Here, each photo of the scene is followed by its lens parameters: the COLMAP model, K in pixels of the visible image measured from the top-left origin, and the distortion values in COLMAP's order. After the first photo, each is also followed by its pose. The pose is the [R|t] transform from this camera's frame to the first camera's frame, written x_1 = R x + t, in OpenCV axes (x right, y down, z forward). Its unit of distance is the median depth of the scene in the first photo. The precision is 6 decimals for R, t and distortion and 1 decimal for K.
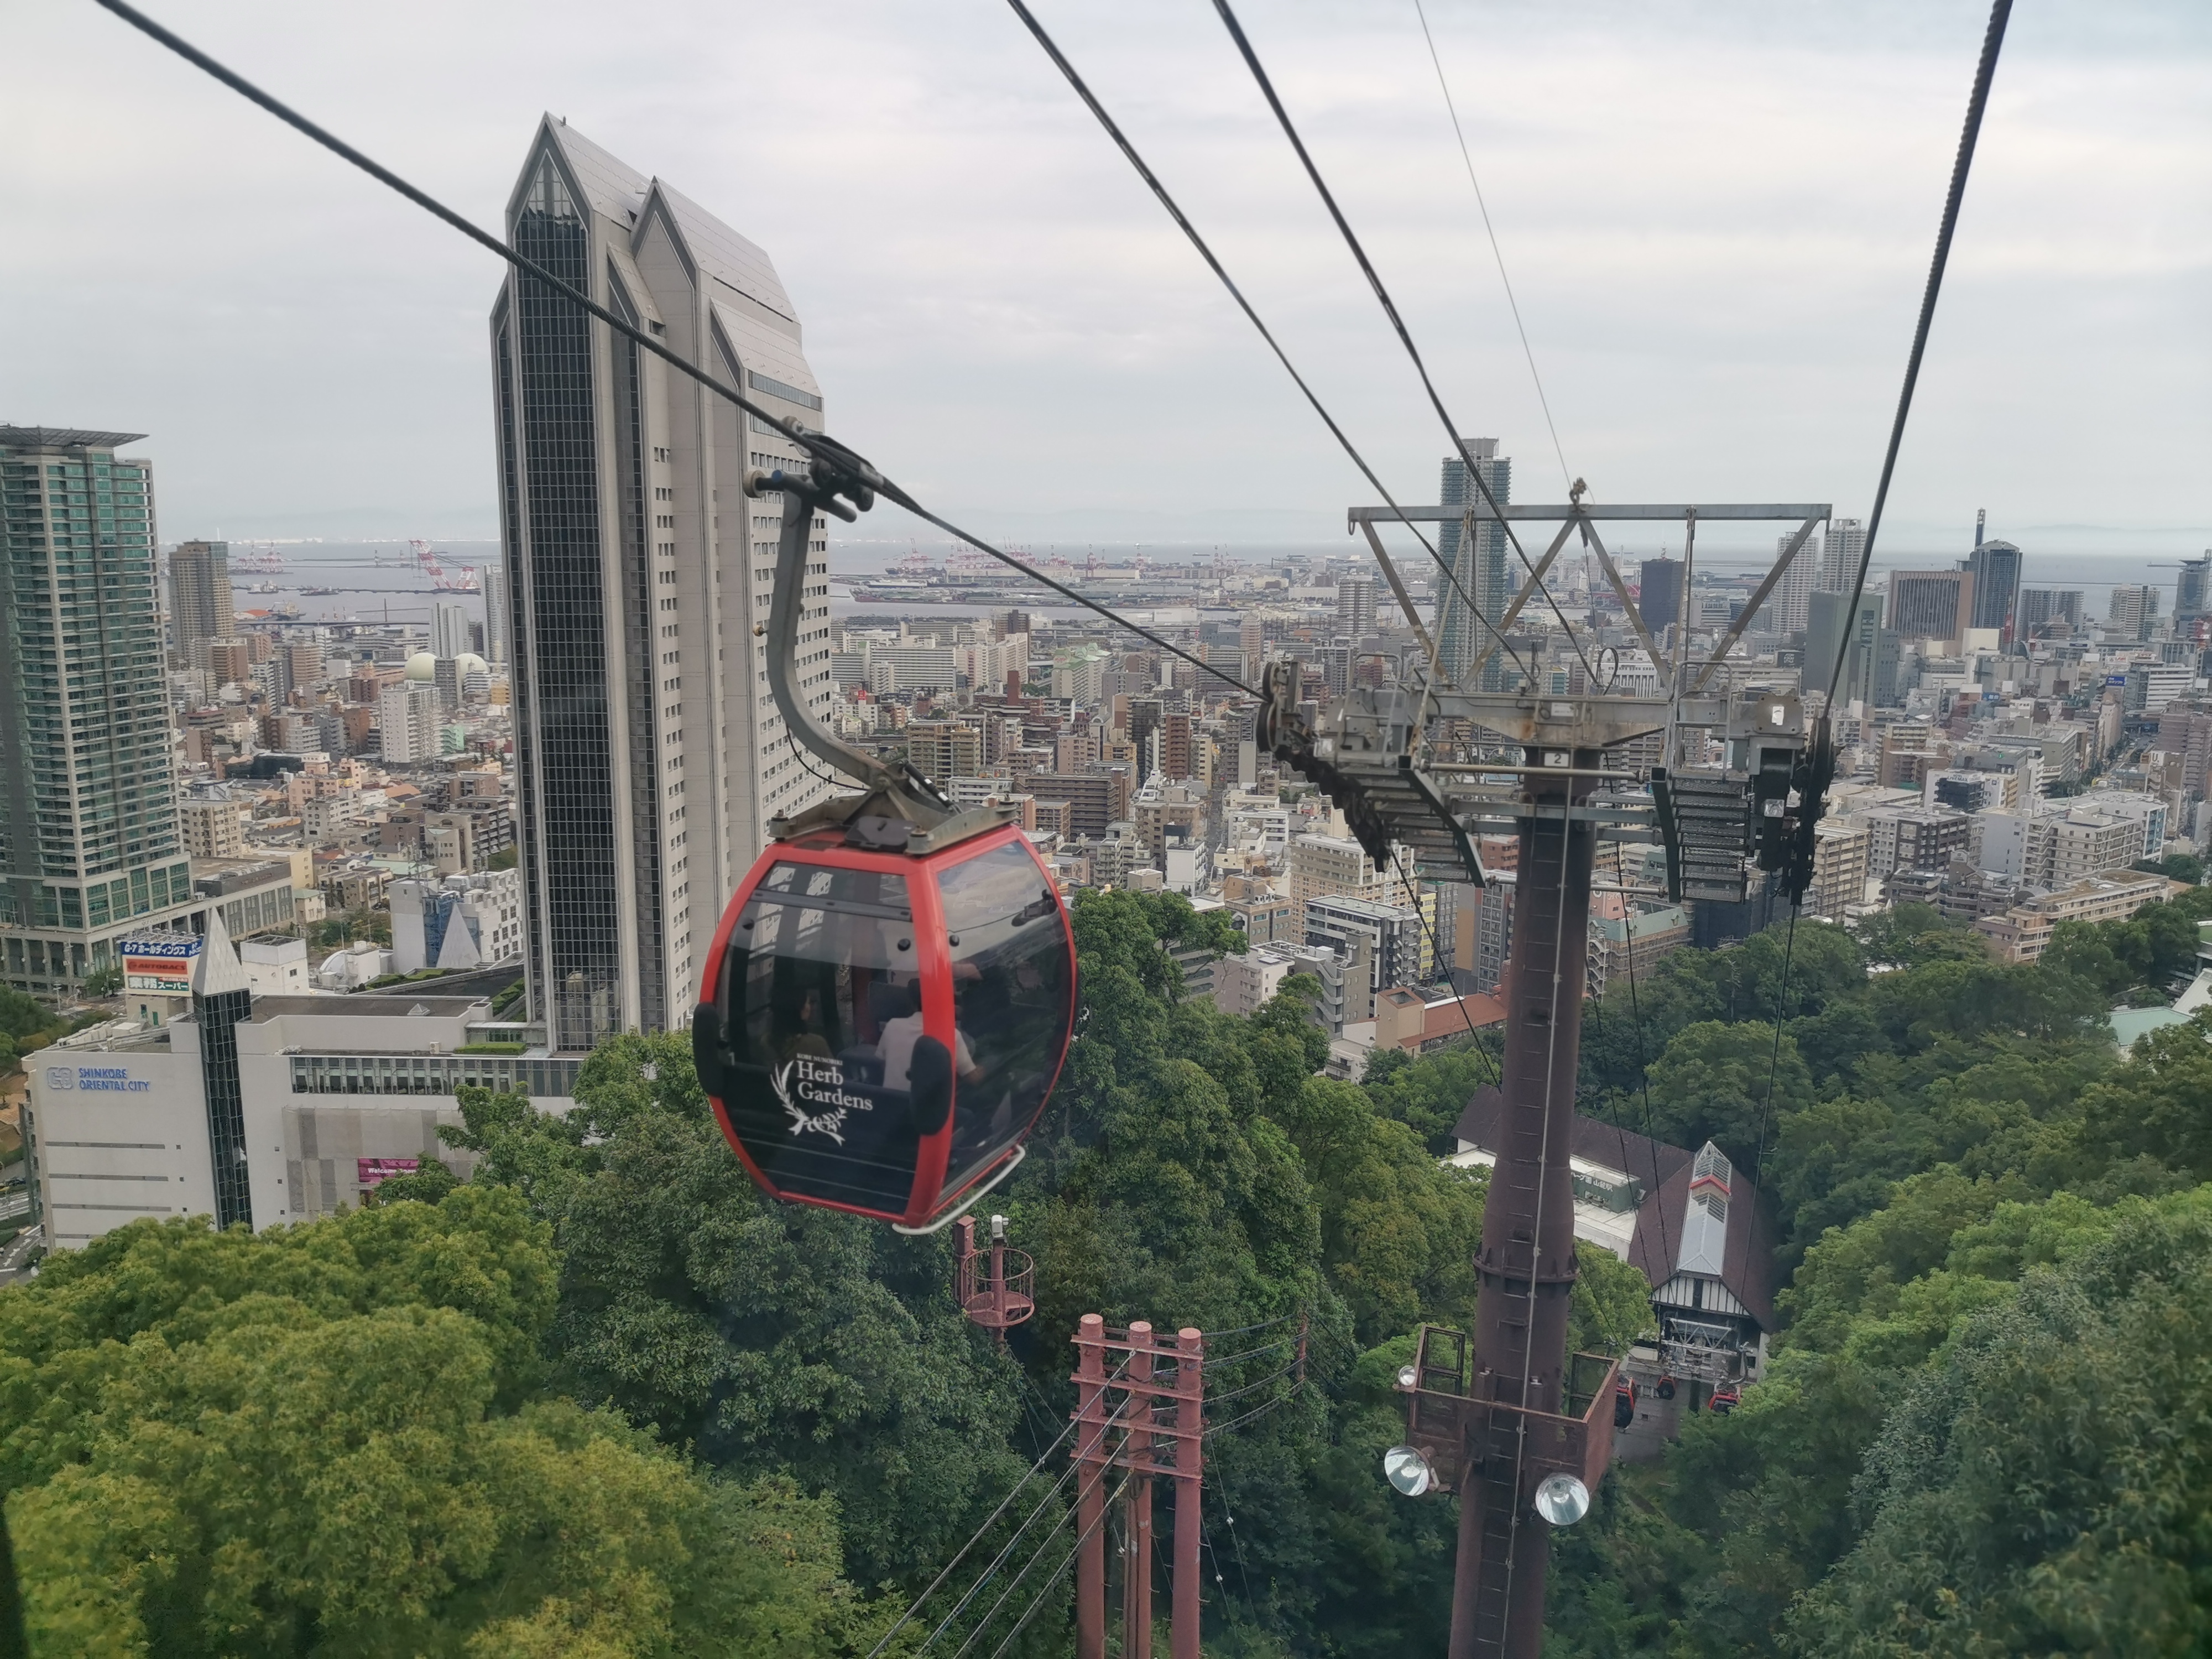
lens RADIAL K [[1657.3, 0, 1116.2], [0, 1657.3, 833.9], [0, 0, 1]] dist [0.012154, -0.091032]
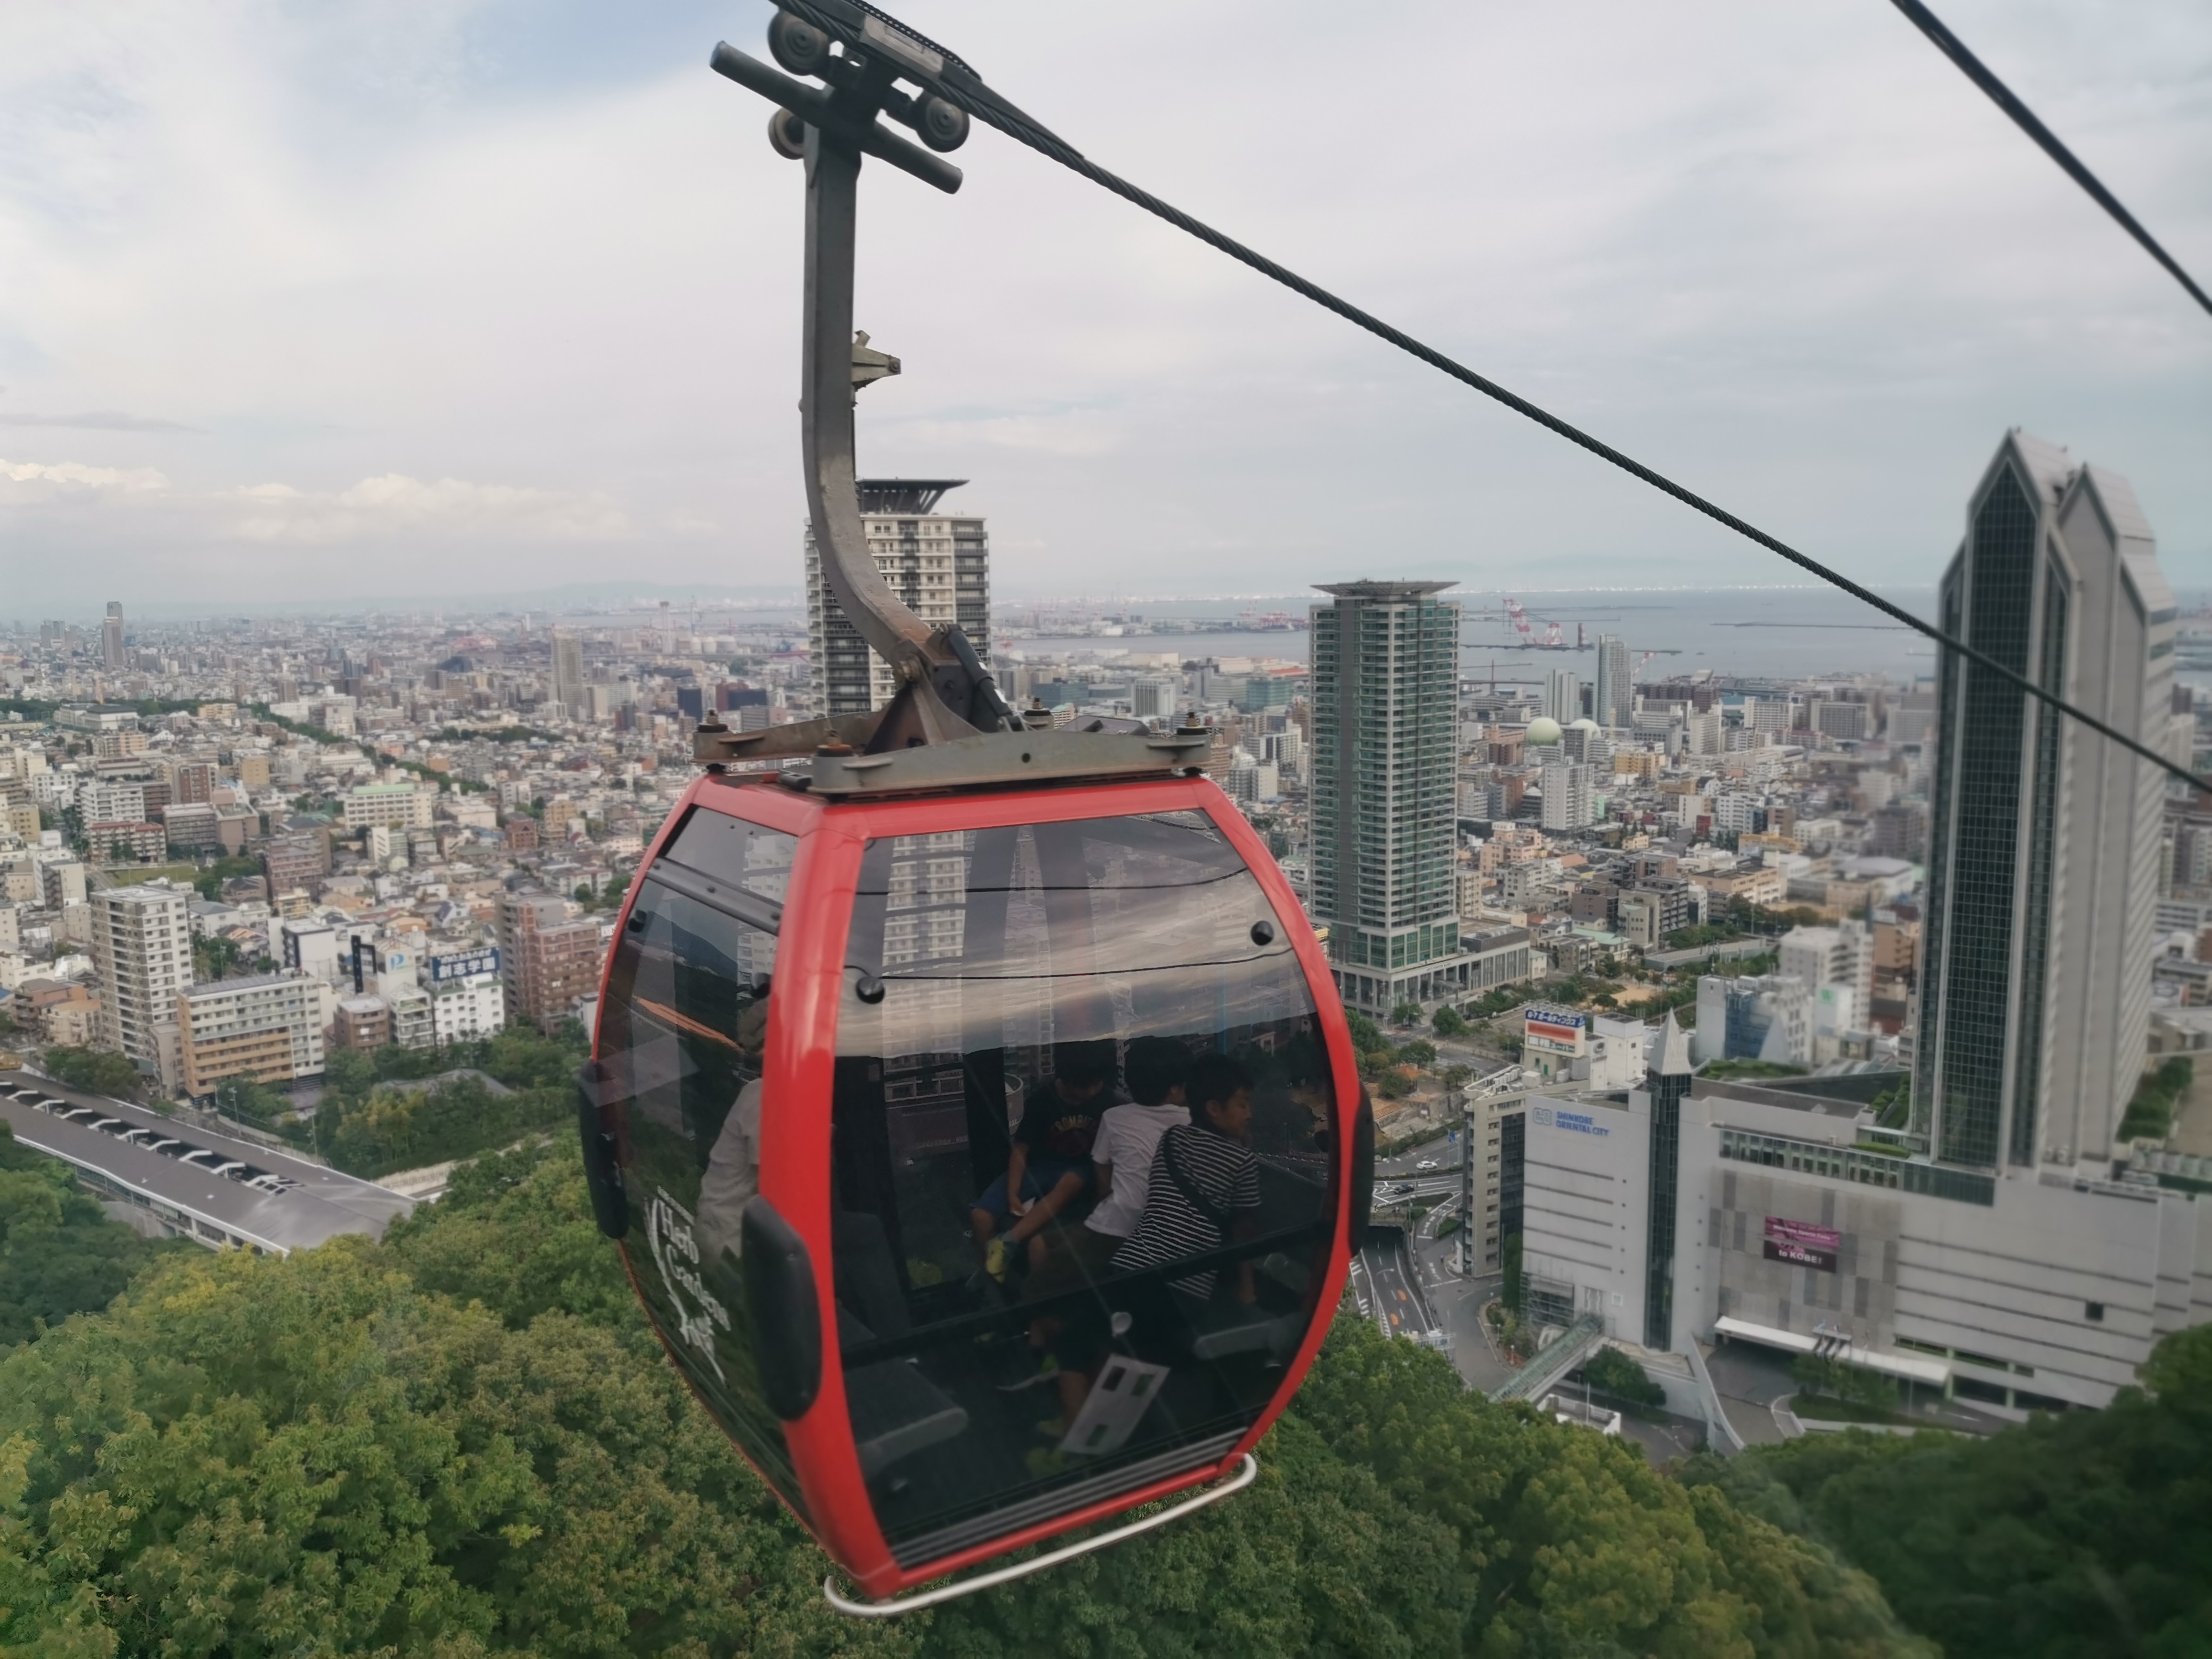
lens RADIAL K [[1657.3, 0, 1116.6], [0, 1657.3, 813.3], [0, 0, 1]] dist [0.012154, -0.091032]
pose [[0.816414, 0.064301, -0.573876, -0.064180], [-0.087612, 0.996069, -0.013033, -0.025380], [0.570782, 0.060918, 0.818839, -0.166032]]
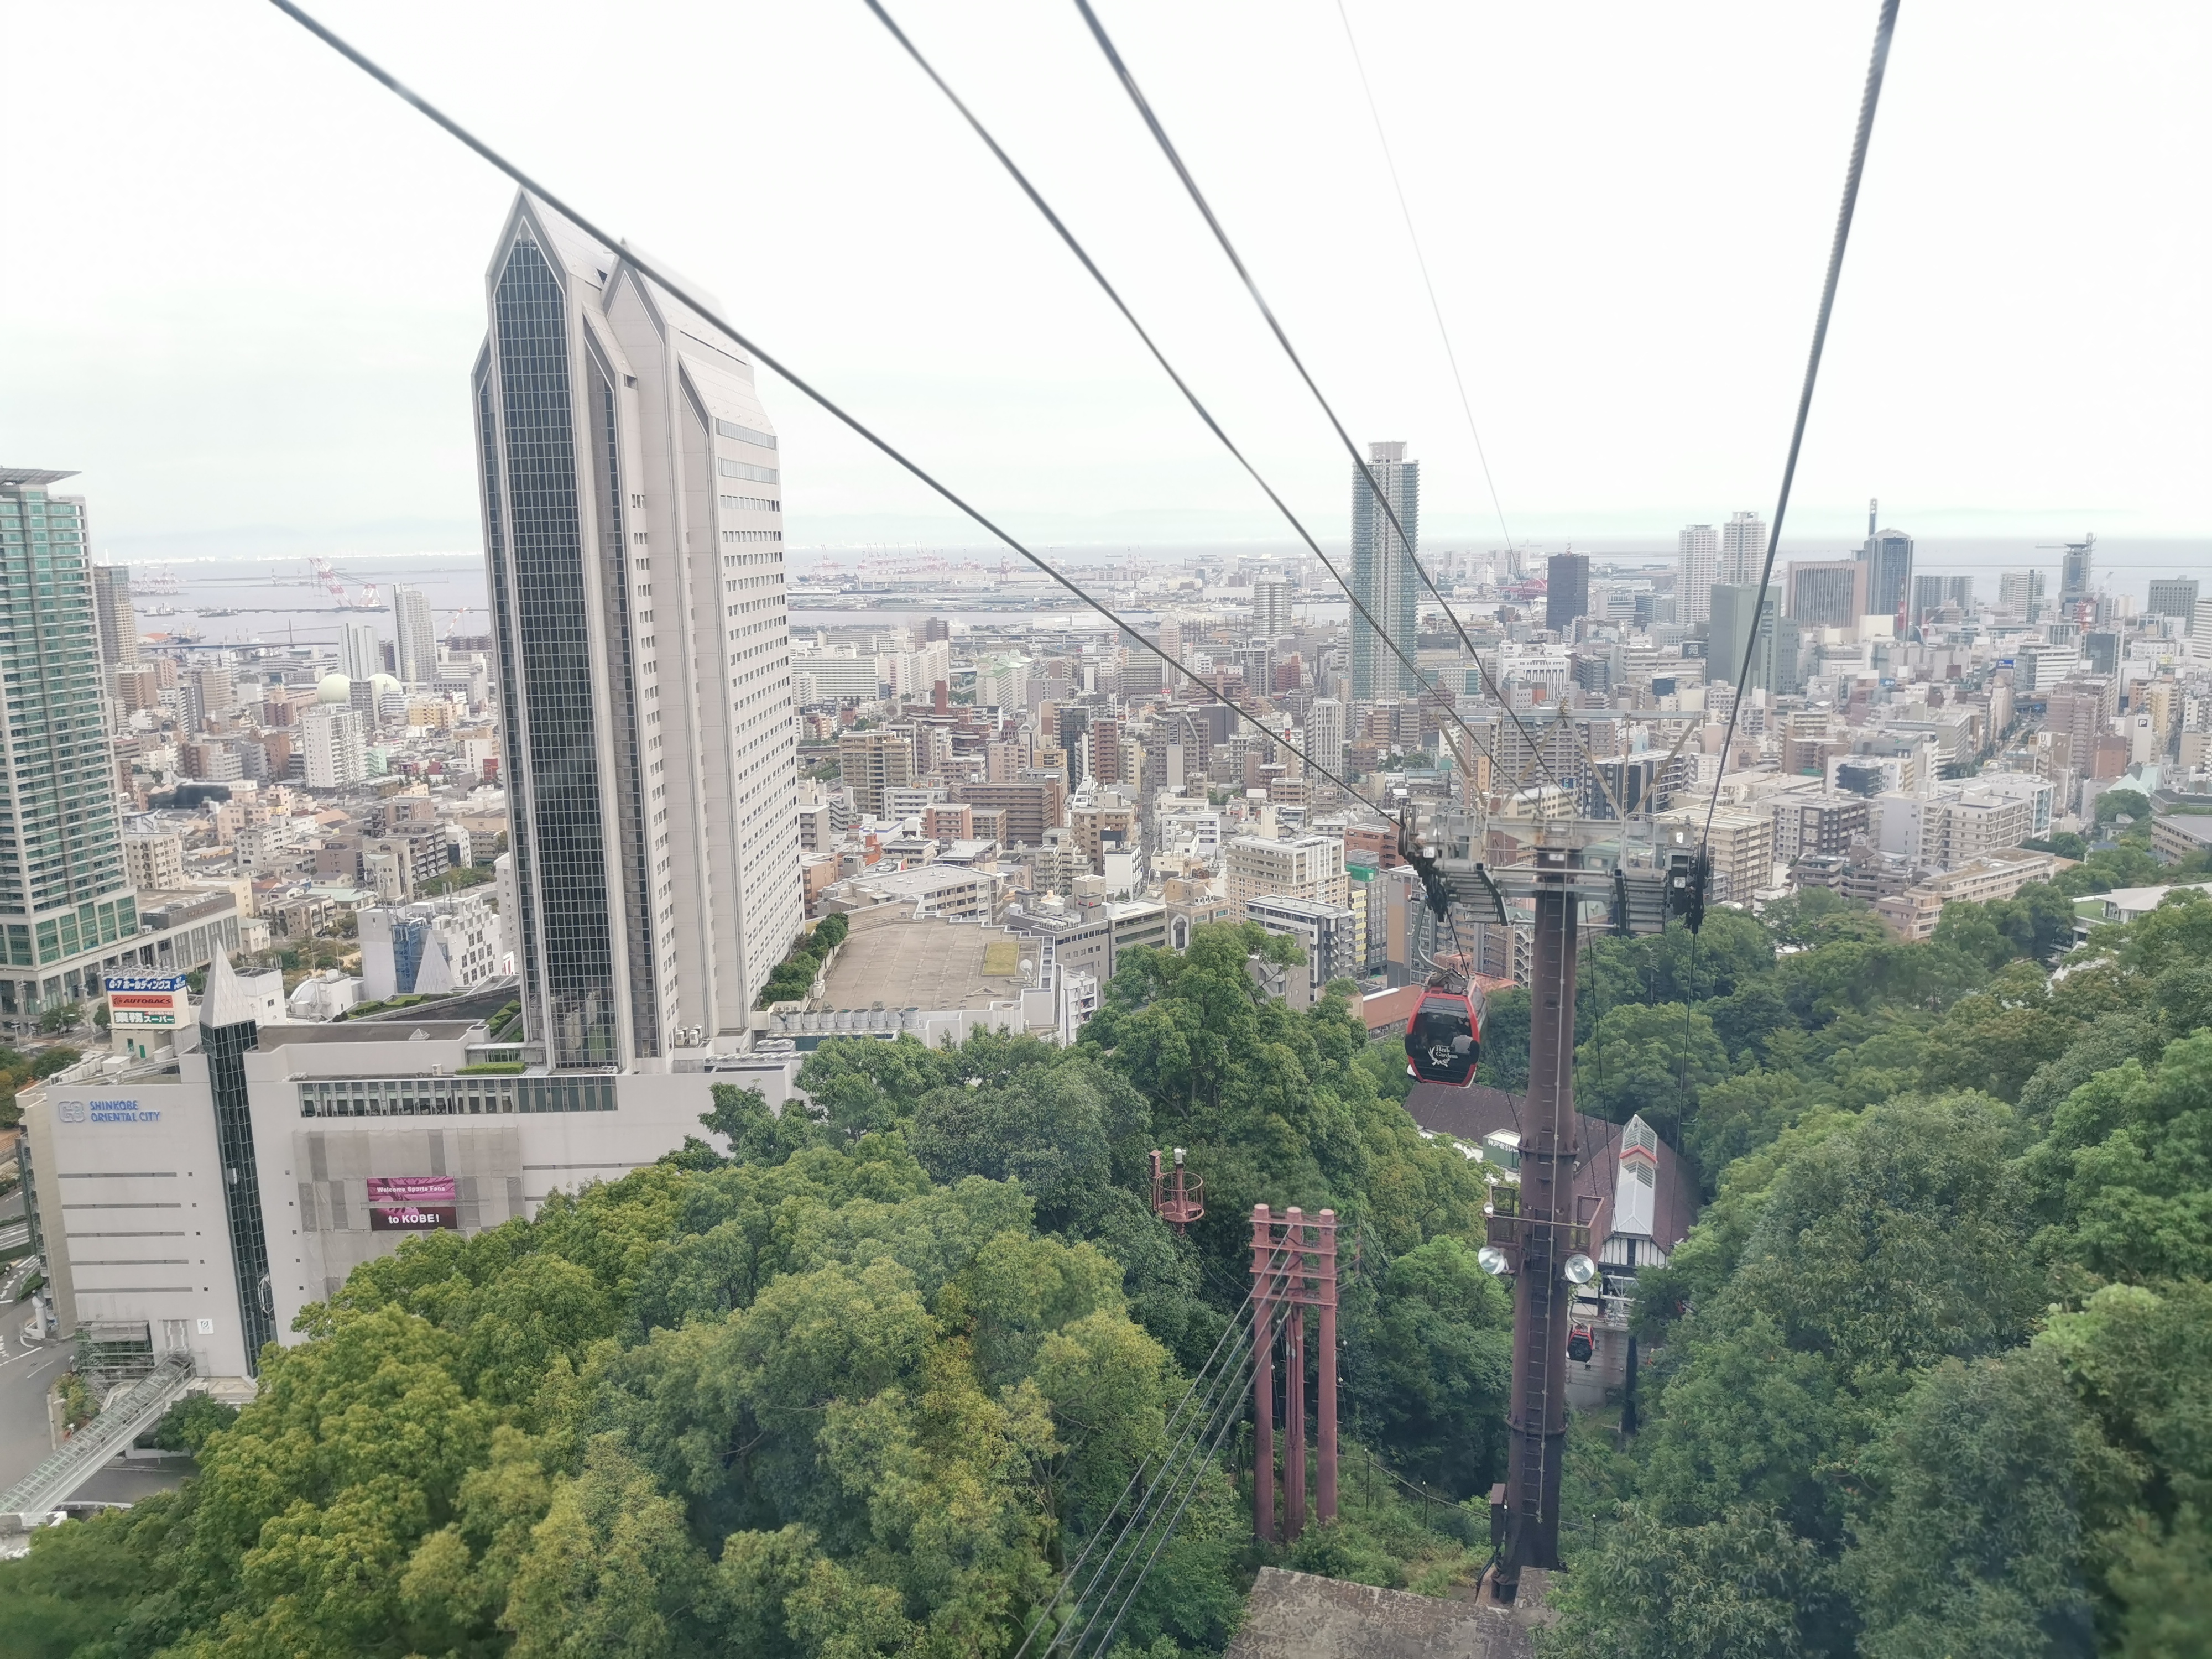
lens RADIAL K [[1657.3, 0, 1113.0], [0, 1657.3, 816.0], [0, 0, 1]] dist [0.012154, -0.091032]
pose [[0.998542, -0.027994, 0.046151, -0.011778], [0.028541, 0.999529, -0.011235, -0.003193], [-0.045815, 0.012536, 0.998871, -0.029628]]
